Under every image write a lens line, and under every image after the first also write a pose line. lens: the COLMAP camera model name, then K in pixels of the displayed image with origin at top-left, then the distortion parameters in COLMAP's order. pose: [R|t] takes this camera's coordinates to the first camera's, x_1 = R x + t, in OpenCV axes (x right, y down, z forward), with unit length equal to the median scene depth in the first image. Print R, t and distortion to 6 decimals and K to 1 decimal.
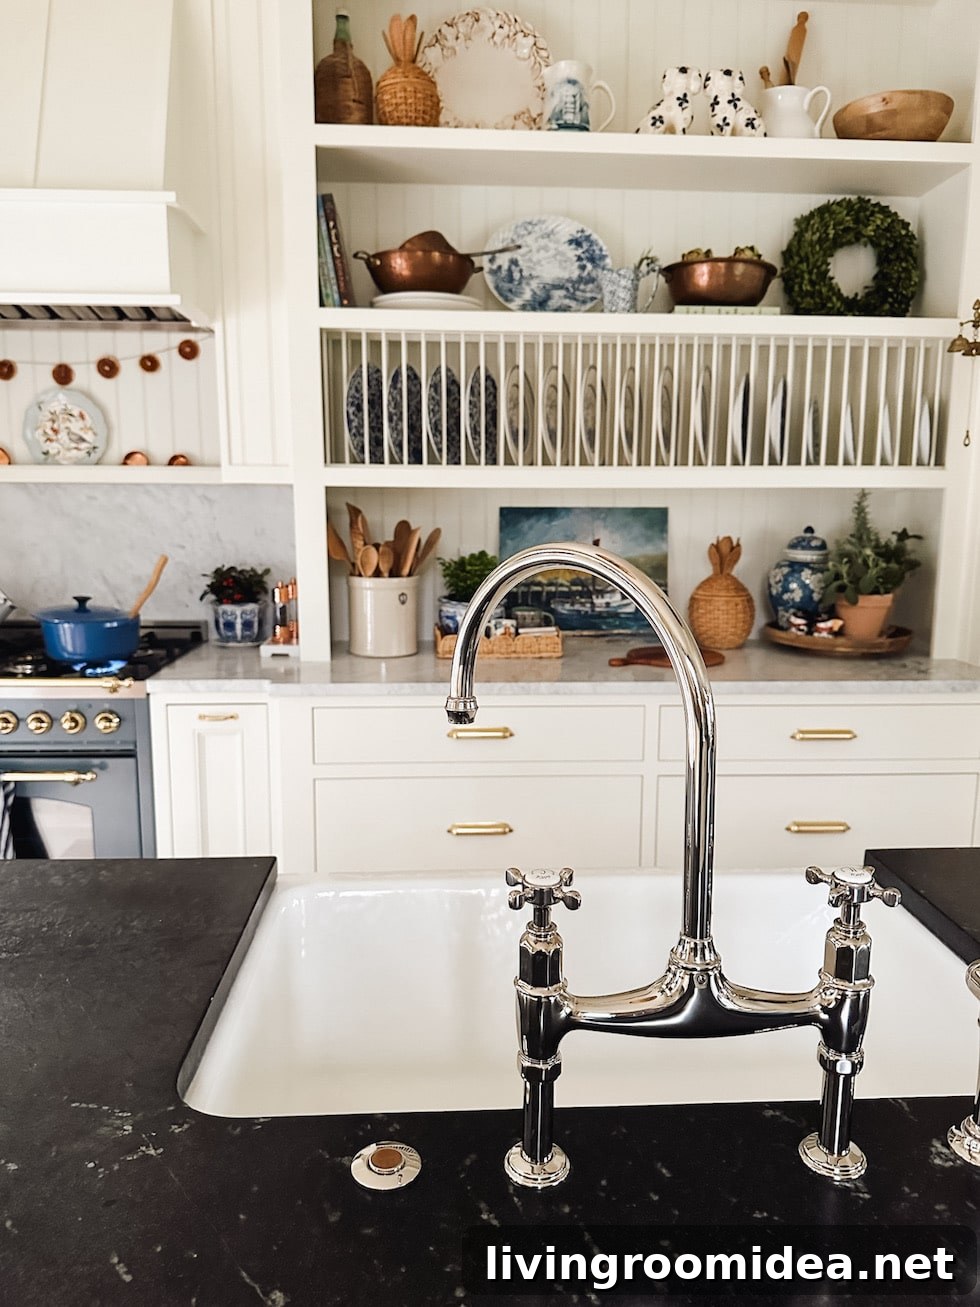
lens RADIAL K [[960.7, 0, 490.0], [0, 960.7, 653.5], [0, 0, 1]] dist [0.086808, -0.147180]
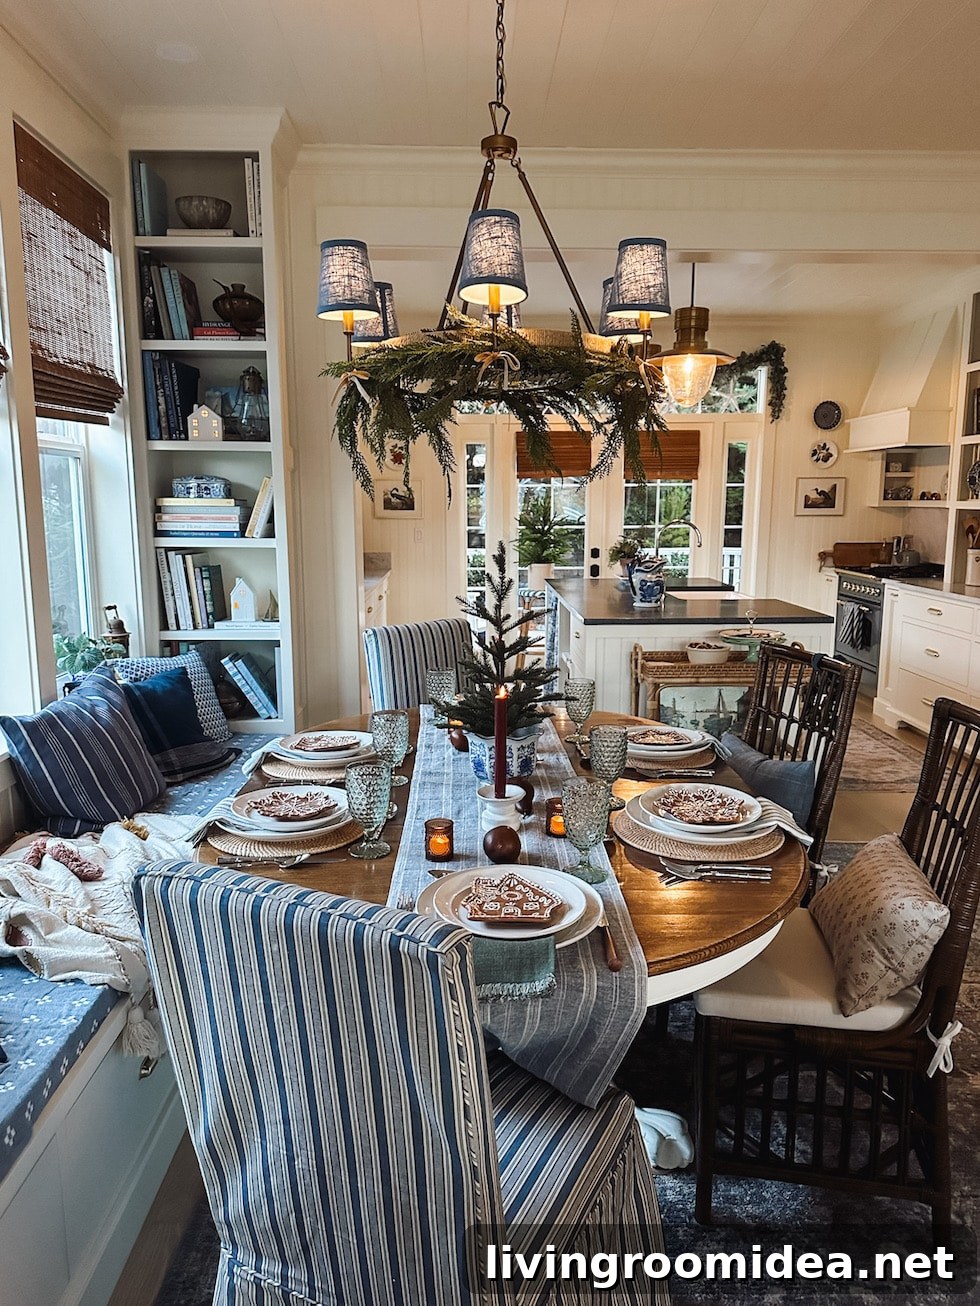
lens RADIAL K [[933.2, 0, 505.8], [0, 933.2, 653.0], [0, 0, 1]] dist [0.148629, -0.225977]
pose [[-0.022562, 0.156069, -0.987488, 2.034992], [-0.157366, 0.974872, 0.157671, -0.020824], [0.987283, 0.158955, 0.002565, -0.043615]]
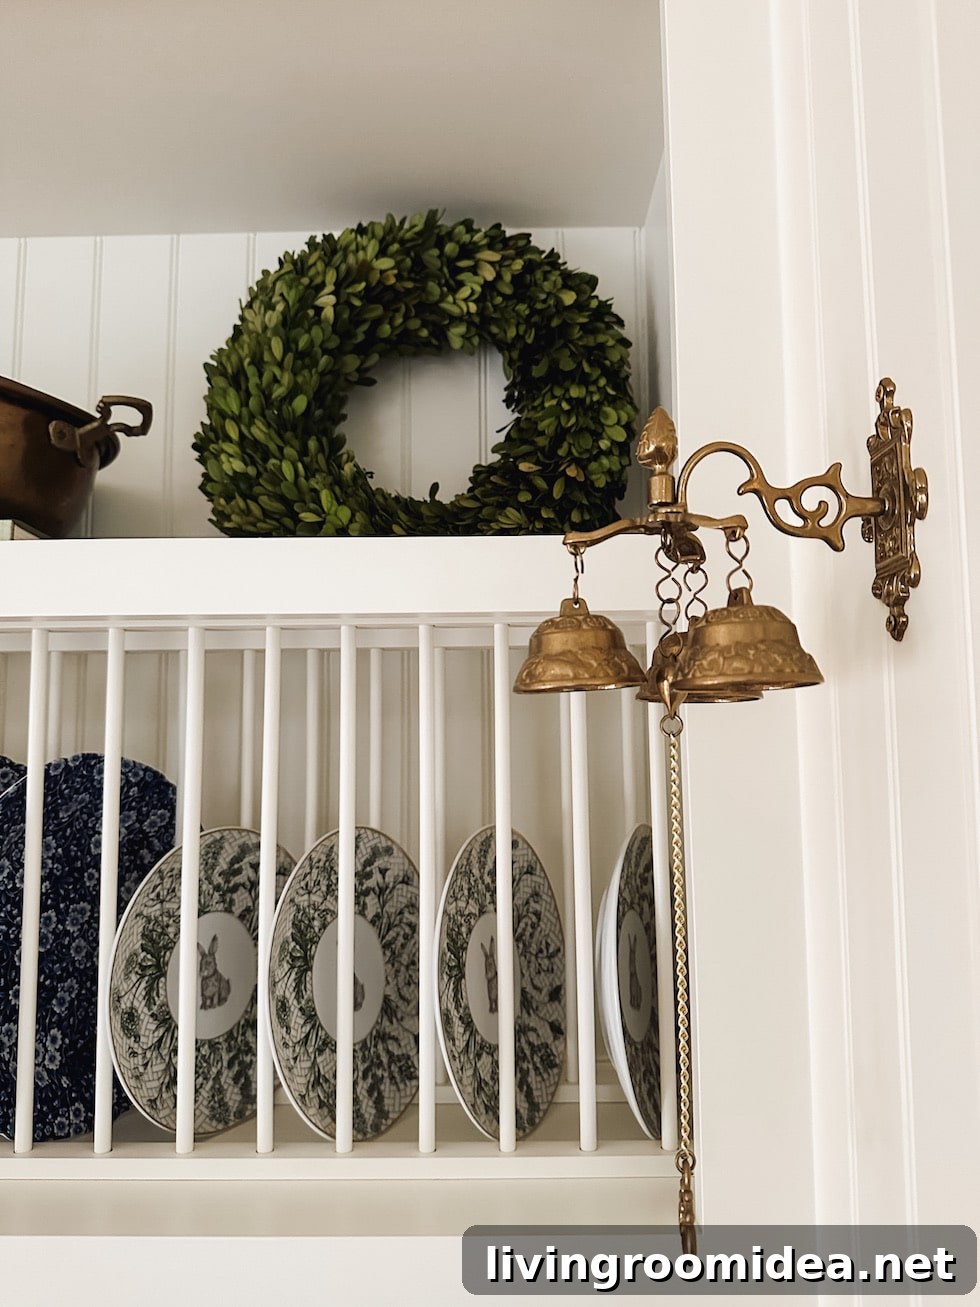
lens RADIAL K [[921.1, 0, 482.0], [0, 921.1, 657.9], [0, 0, 1]] dist [0.108528, -0.152918]
pose [[0.996265, -0.019331, -0.084163, 0.419568], [-0.003826, 0.963783, -0.266660, -0.237975], [0.086269, 0.265985, 0.960109, 0.734564]]
